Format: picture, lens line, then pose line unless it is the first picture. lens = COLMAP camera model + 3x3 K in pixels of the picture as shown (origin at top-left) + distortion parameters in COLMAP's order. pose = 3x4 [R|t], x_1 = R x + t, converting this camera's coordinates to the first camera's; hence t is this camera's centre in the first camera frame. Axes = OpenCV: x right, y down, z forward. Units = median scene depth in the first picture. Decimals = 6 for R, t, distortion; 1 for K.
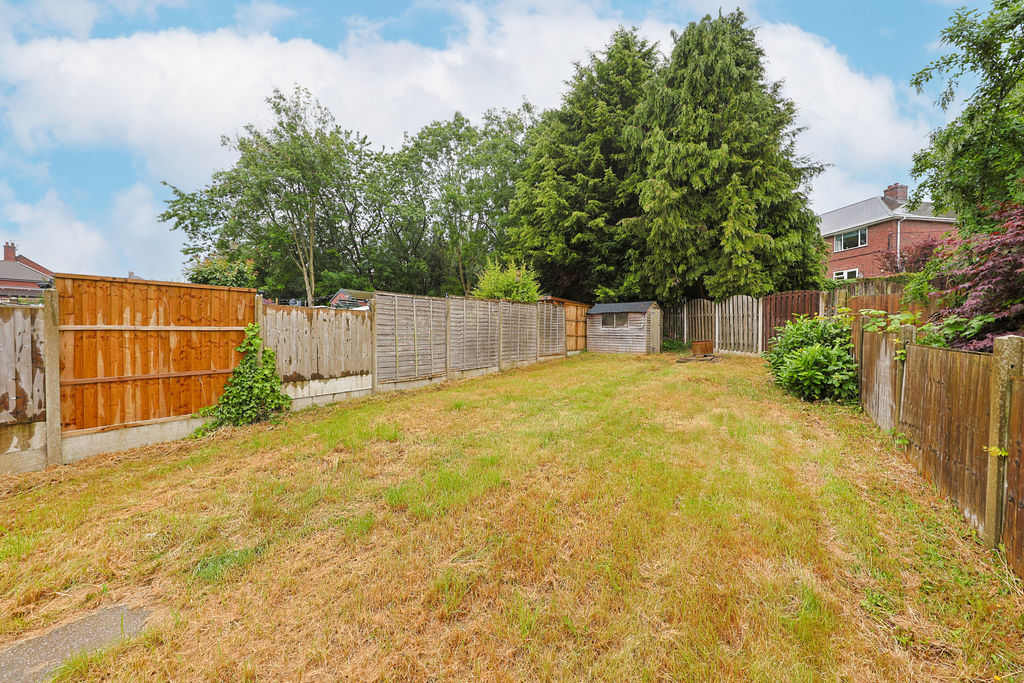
lens RADIAL K [[349.0, 0, 506.2], [0, 349.0, 332.6], [0, 0, 1]] dist [-0.001841, -0.001358]
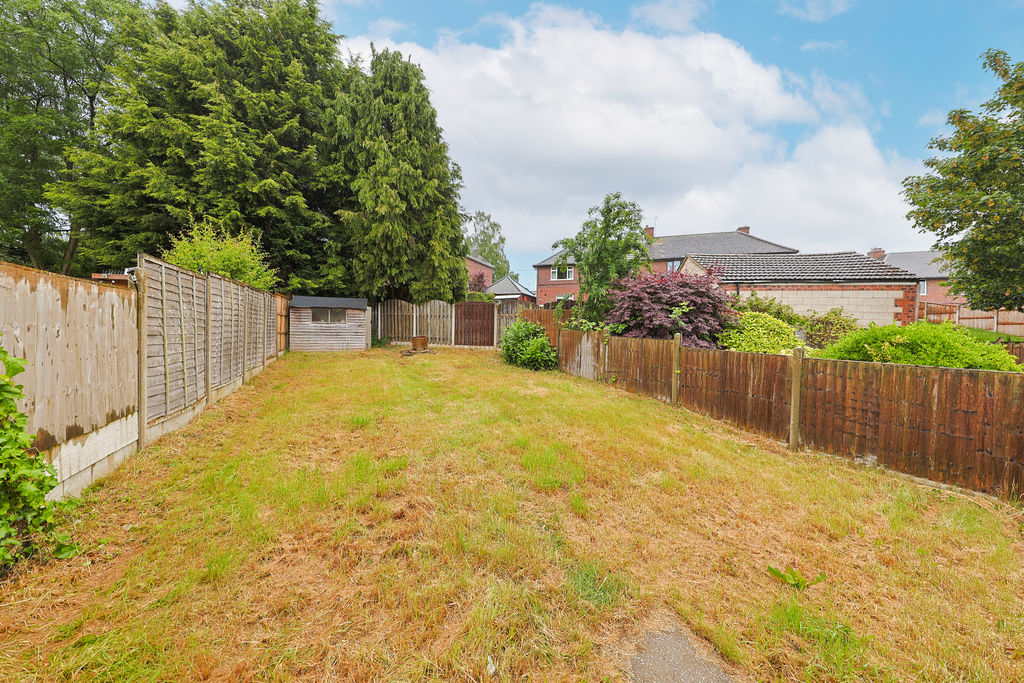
lens RADIAL K [[349.0, 0, 518.2], [0, 349.0, 334.0], [0, 0, 1]] dist [-0.001841, -0.001358]
pose [[0.450427, -0.011955, 0.892733, -0.344985], [-0.005306, 0.999857, 0.016066, -0.004833], [-0.892798, -0.011973, 0.450299, 0.149521]]
